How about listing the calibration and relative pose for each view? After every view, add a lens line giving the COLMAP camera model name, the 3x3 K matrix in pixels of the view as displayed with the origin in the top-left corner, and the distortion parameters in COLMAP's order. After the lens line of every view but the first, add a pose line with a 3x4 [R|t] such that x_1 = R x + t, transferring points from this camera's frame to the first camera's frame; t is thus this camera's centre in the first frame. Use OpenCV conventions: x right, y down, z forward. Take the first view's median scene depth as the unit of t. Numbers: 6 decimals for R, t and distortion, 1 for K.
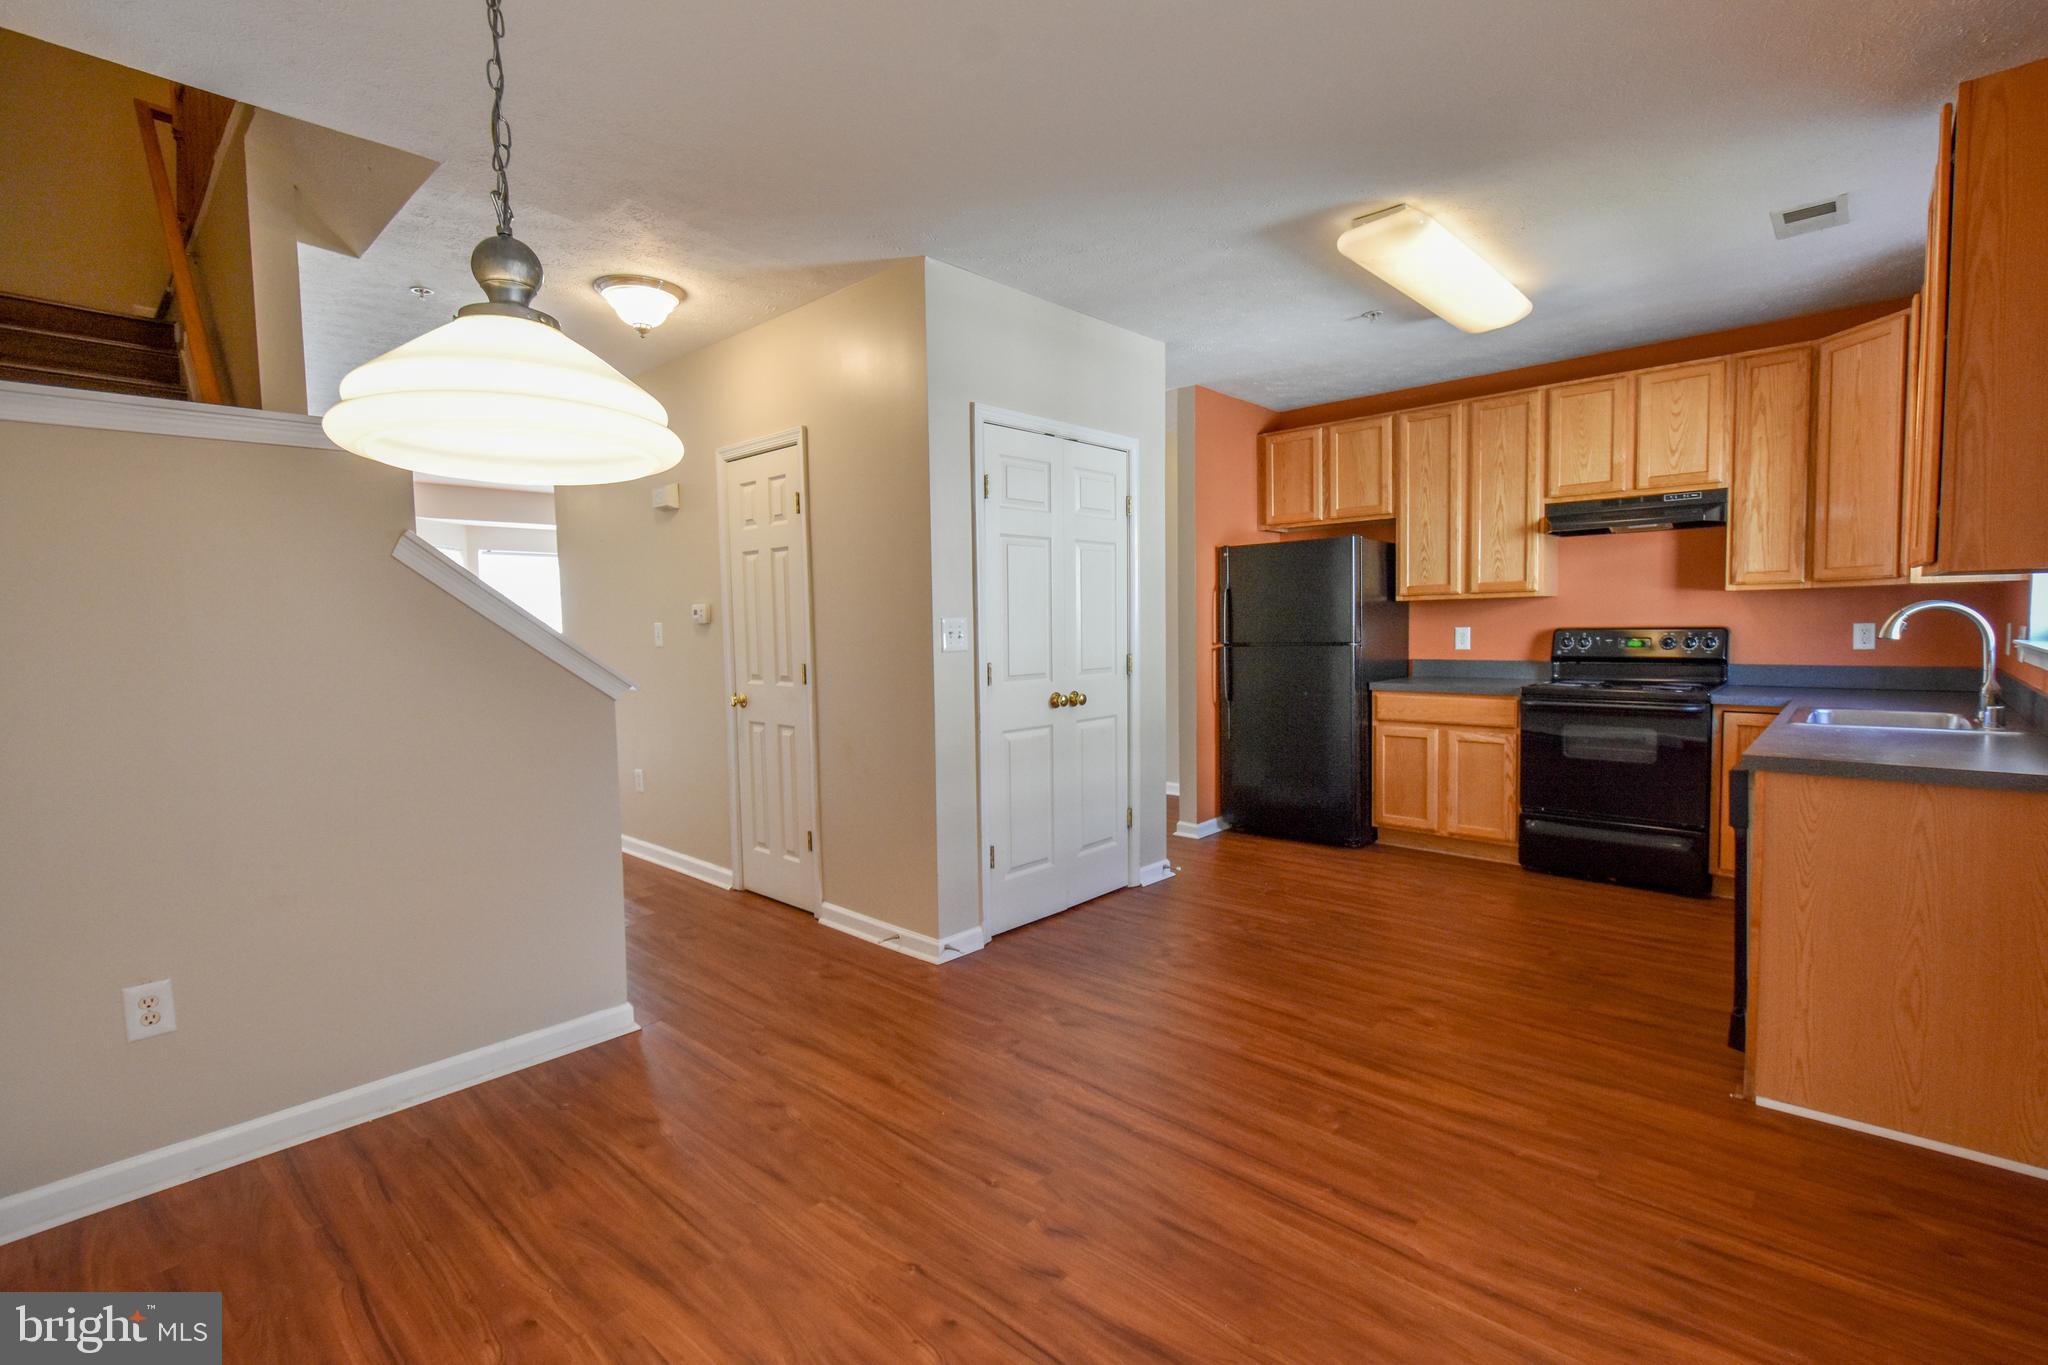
lens RADIAL K [[920.0, 0, 1069.0], [0, 920.0, 679.6], [0, 0, 1]] dist [0.000197, -0.000343]
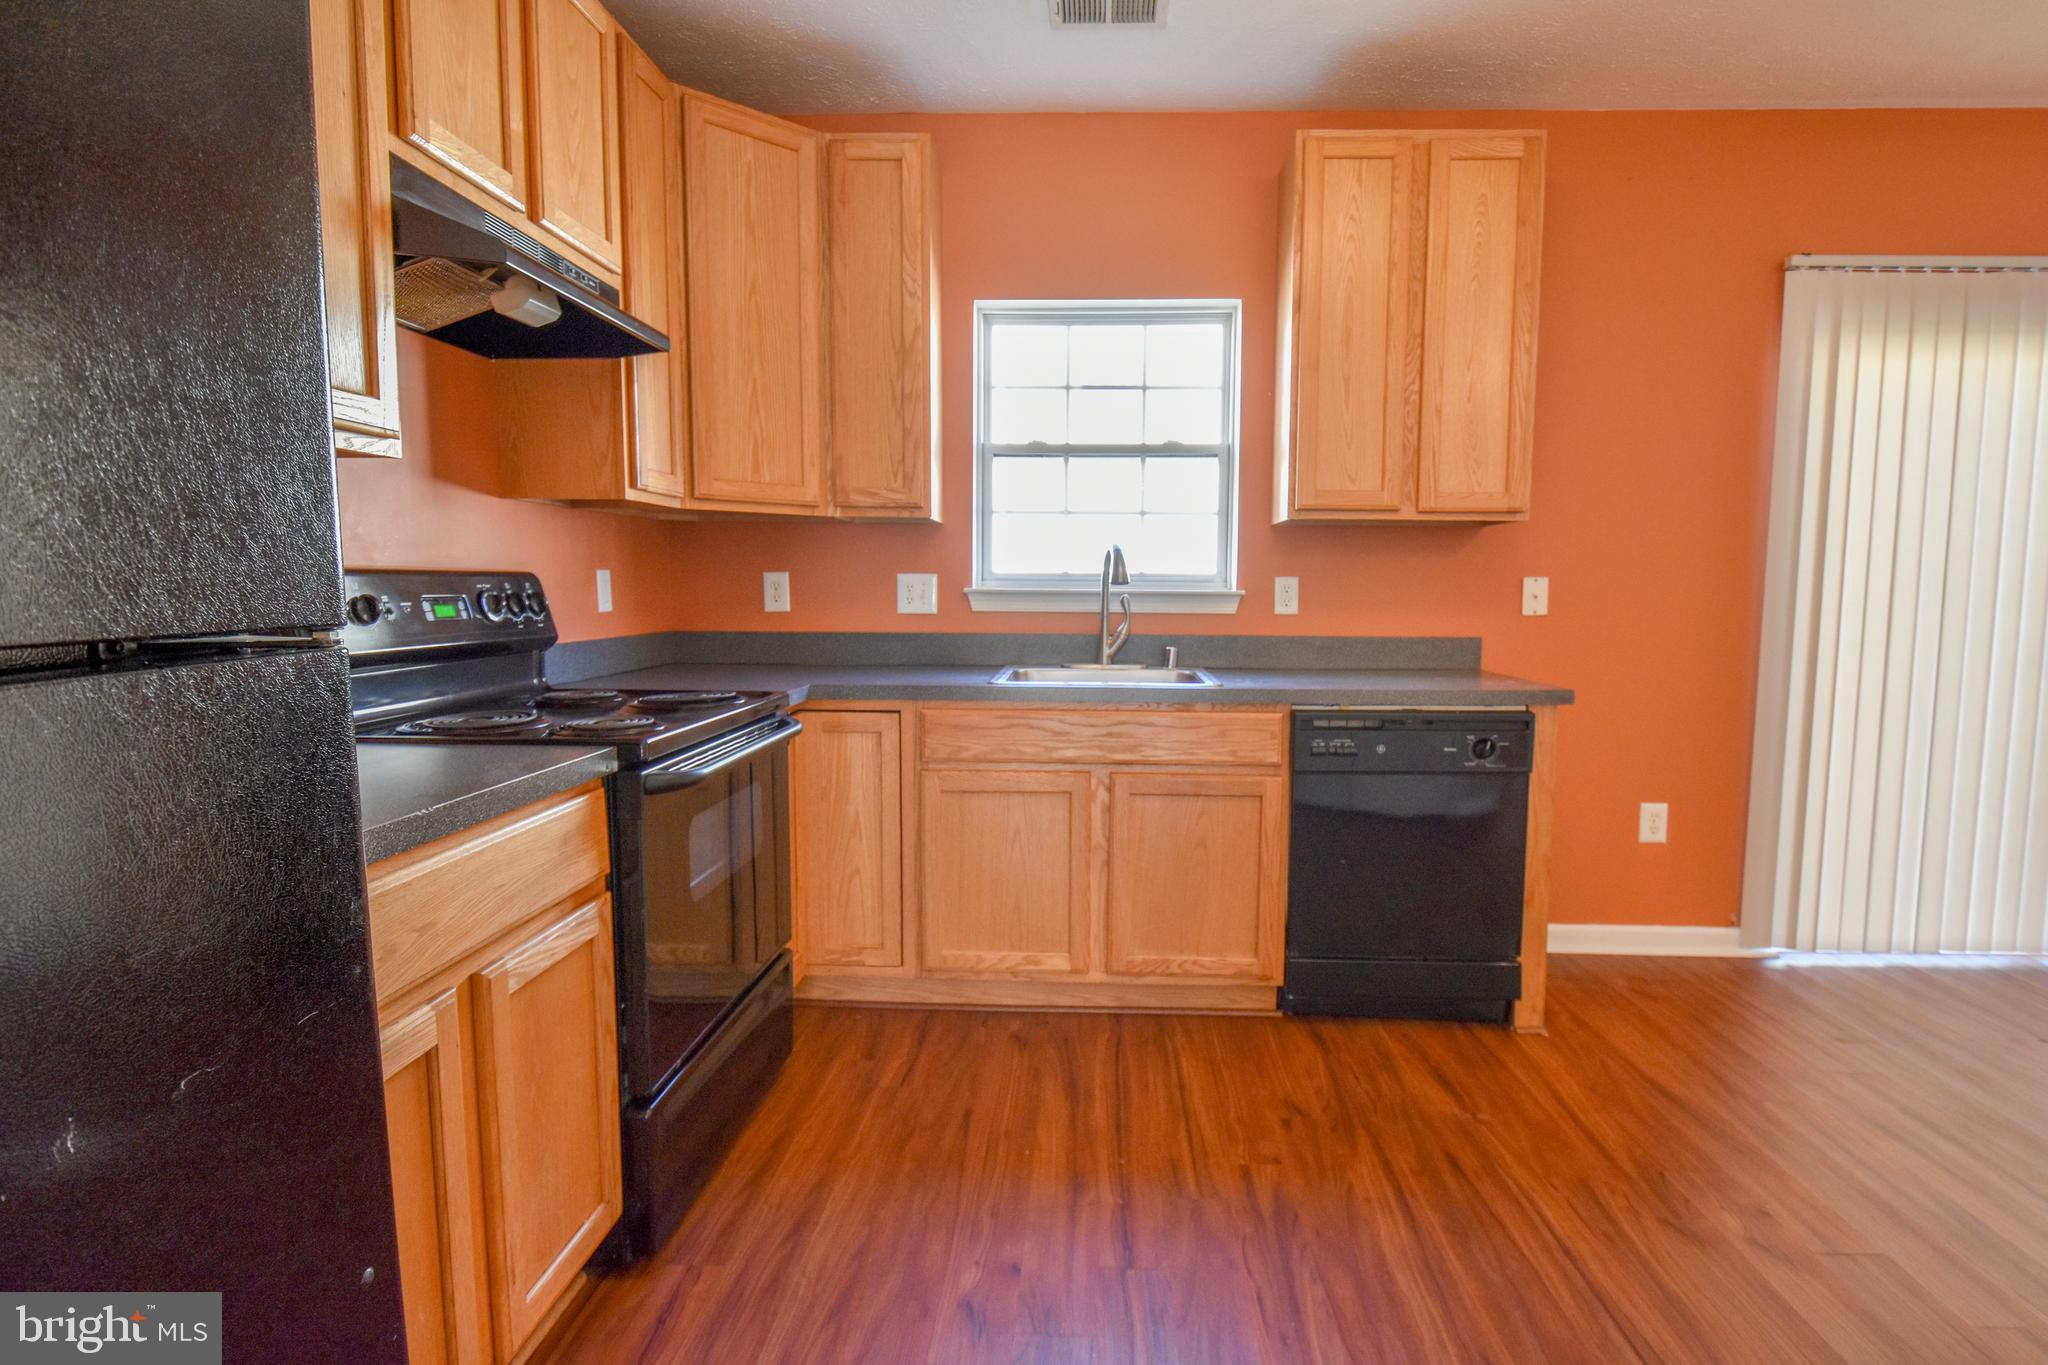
lens RADIAL K [[1014.8, 0, 1056.7], [0, 1014.8, 681.7], [0, 0, 1]] dist [0.001780, -0.008820]
pose [[-0.625056, -0.059070, 0.778342, 0.122018], [0.057971, 0.990866, 0.121753, -0.049754], [-0.778424, 0.121224, -0.615922, 1.130852]]
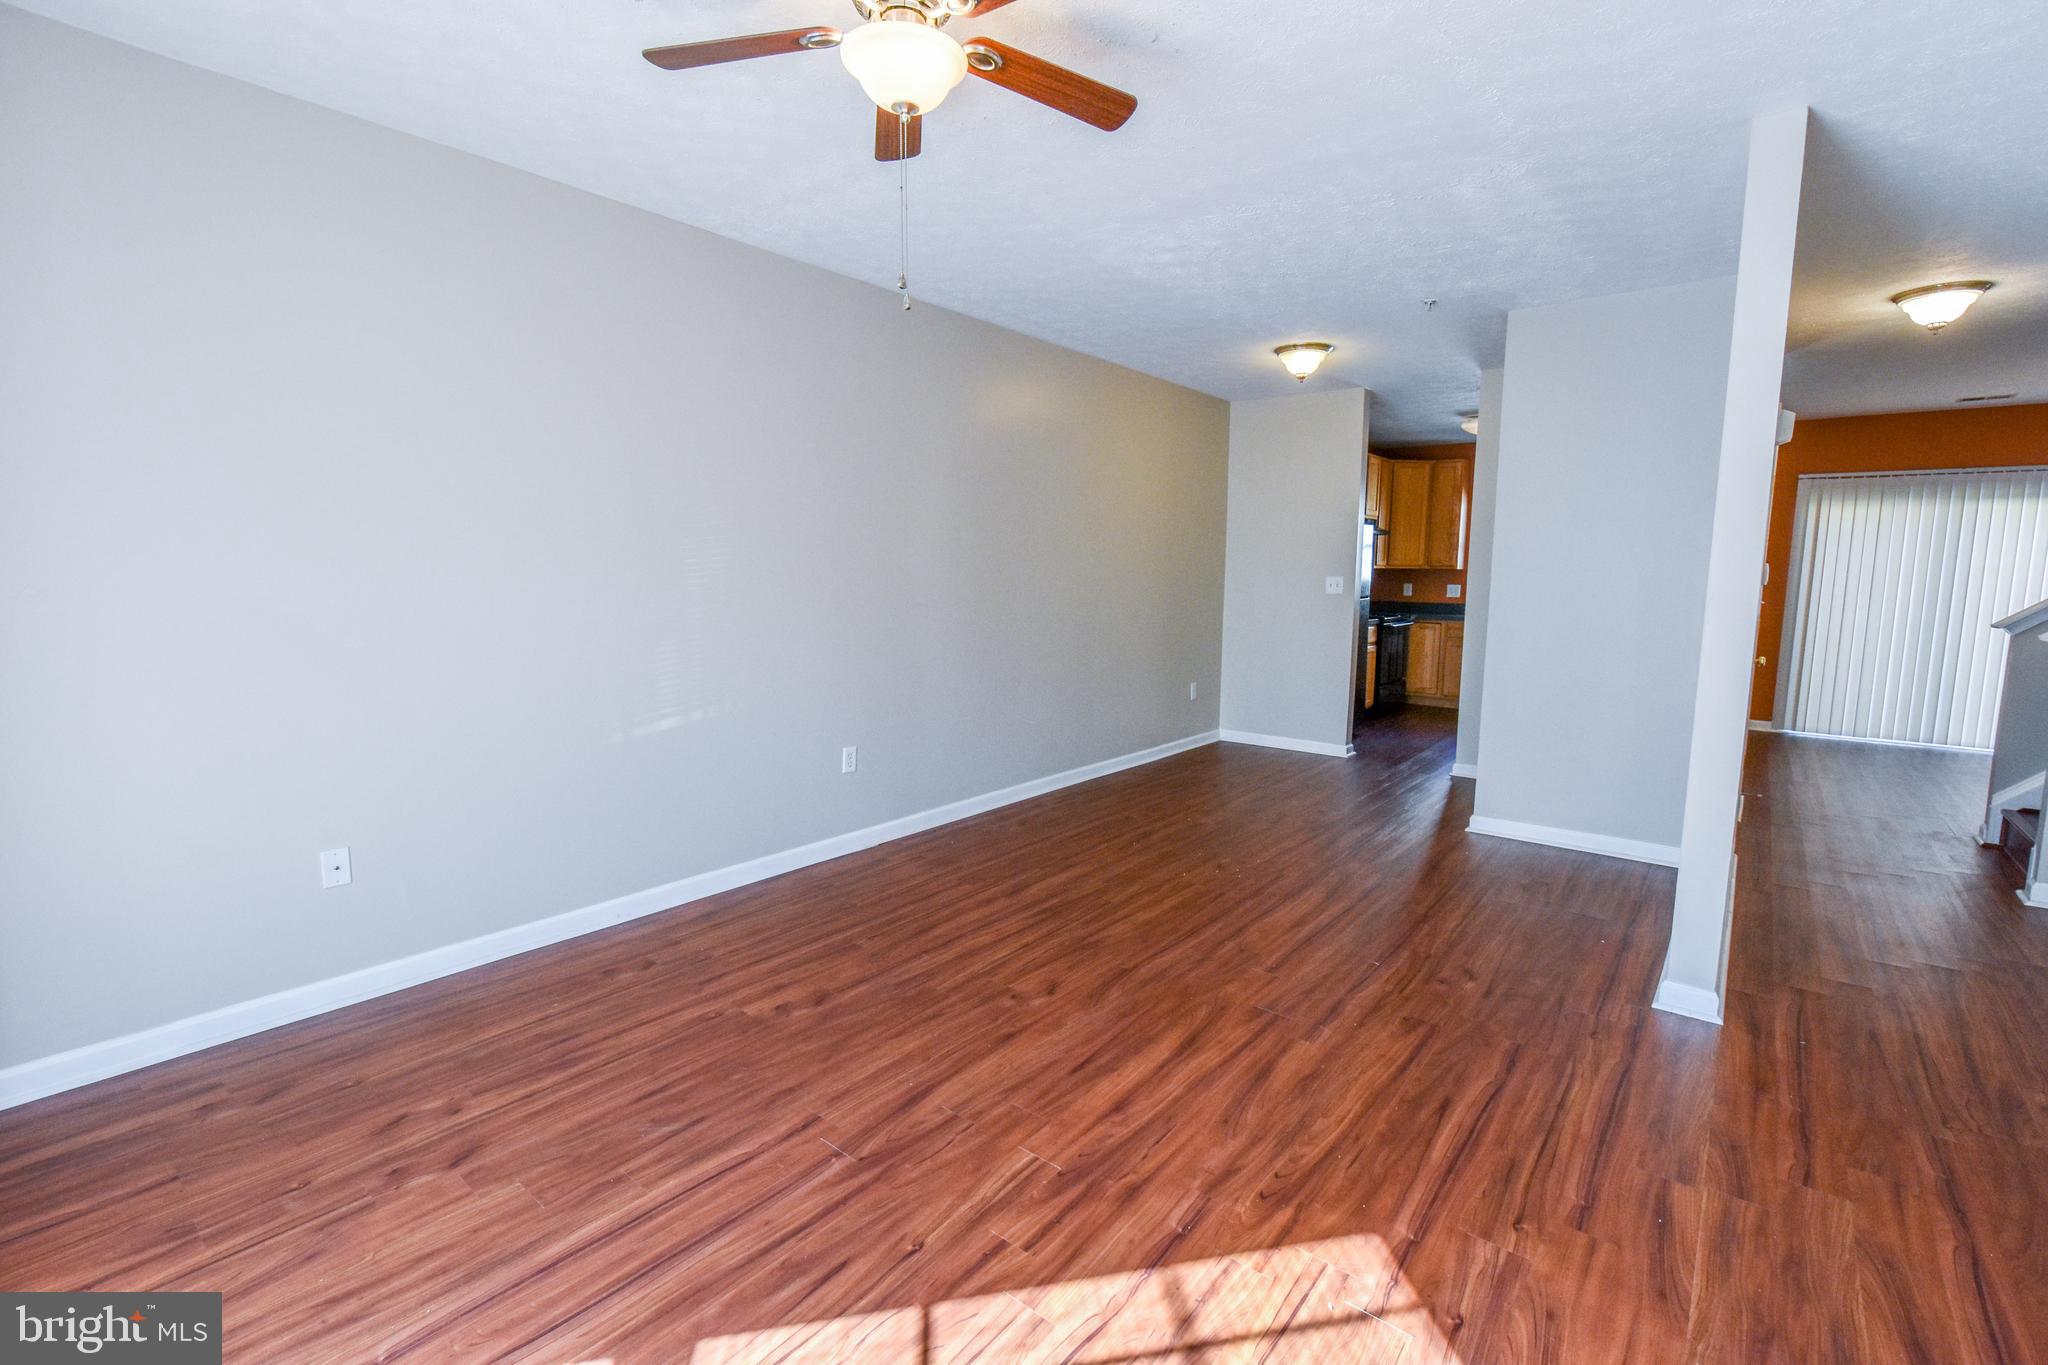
lens RADIAL K [[888.2, 0, 1024.0], [0, 888.2, 682.5], [0, 0, 1]] dist [-0.019822, -0.000428]
pose [[-0.019693, -0.108629, 0.993887, -1.284648], [0.059612, 0.992184, 0.109624, -0.102798], [-0.998027, 0.061406, -0.013064, 1.785264]]
